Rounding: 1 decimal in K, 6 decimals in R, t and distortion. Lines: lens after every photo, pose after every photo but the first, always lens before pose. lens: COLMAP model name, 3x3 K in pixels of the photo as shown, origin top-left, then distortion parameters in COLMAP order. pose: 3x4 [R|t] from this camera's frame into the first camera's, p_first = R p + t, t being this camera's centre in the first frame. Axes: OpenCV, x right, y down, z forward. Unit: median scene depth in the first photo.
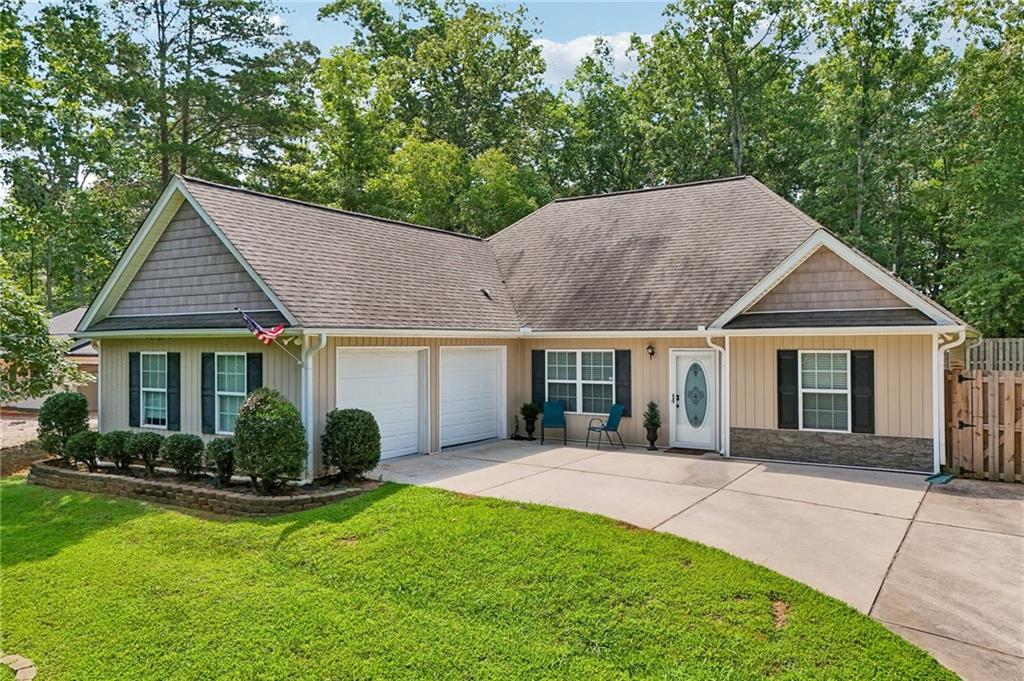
lens RADIAL K [[758.2, 0, 512.0], [0, 758.2, 340.5], [0, 0, 1]] dist [0.080294, -0.081649]
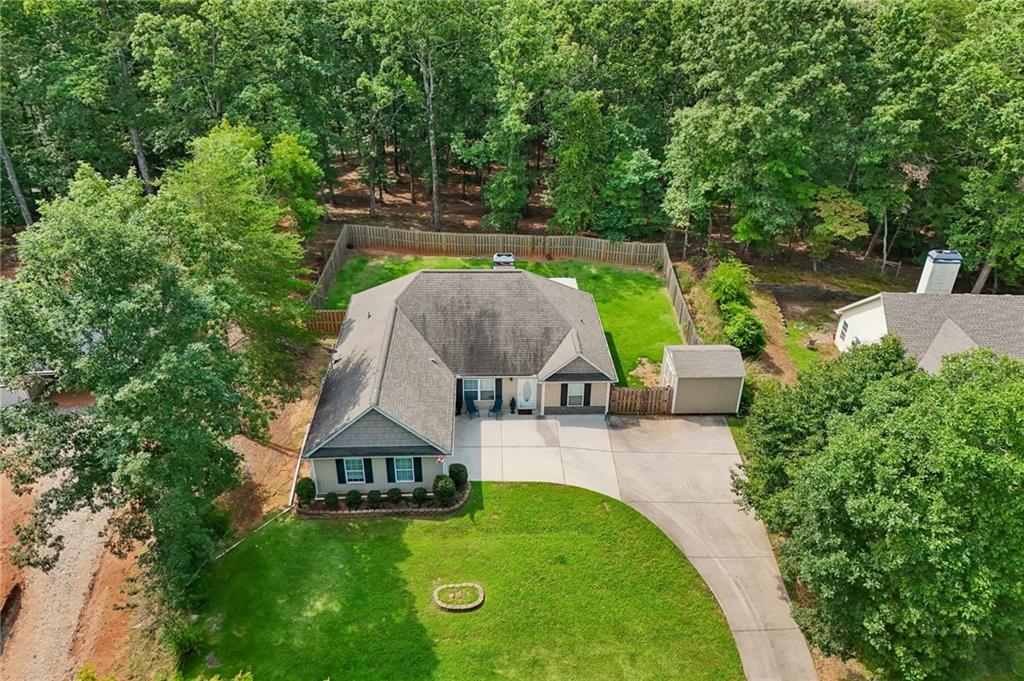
lens RADIAL K [[758.2, 0, 512.0], [0, 758.2, 340.5], [0, 0, 1]] dist [0.080294, -0.081649]
pose [[0.816772, -0.281068, 0.503869, -1.146040], [-0.018684, 0.859974, 0.509996, -1.510044], [-0.576658, -0.425965, 0.697151, -0.780535]]
